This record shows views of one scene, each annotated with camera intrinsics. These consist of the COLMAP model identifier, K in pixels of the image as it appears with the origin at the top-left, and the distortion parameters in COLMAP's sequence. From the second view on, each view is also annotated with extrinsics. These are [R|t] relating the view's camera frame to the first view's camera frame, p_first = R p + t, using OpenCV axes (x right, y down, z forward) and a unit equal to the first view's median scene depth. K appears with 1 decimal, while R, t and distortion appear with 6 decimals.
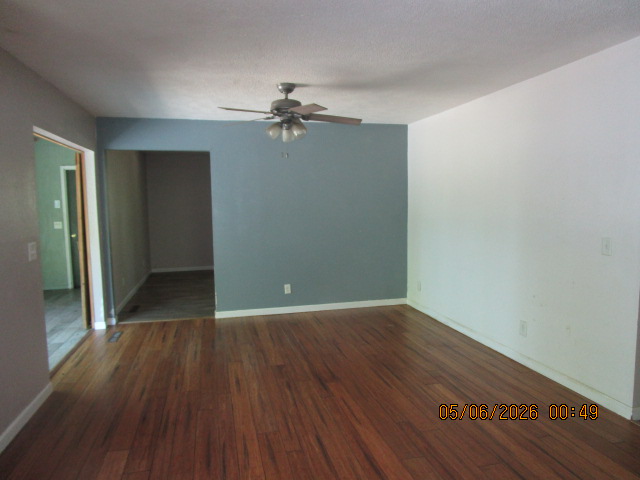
lens RADIAL K [[454.5, 0, 320.0], [0, 454.5, 240.0], [0, 0, 1]] dist [-0.009924, 0.003904]
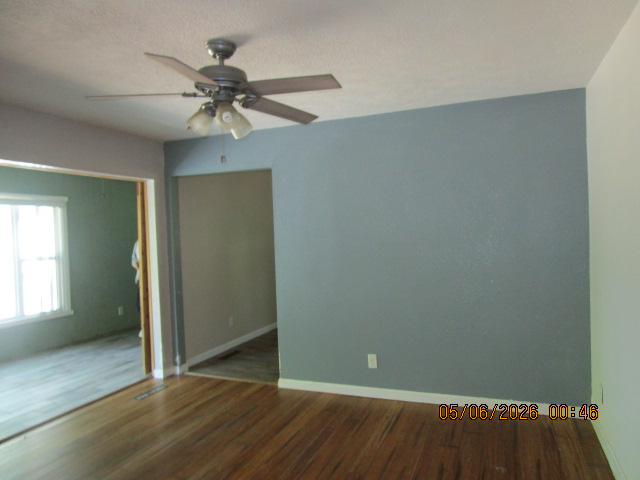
lens RADIAL K [[454.5, 0, 320.0], [0, 454.5, 240.0], [0, 0, 1]] dist [-0.009924, 0.003904]
pose [[0.810537, -0.000844, -0.585687, 0.286704], [-0.031984, 0.998443, -0.045701, -0.042019], [0.584814, 0.055775, 0.809248, 0.442955]]
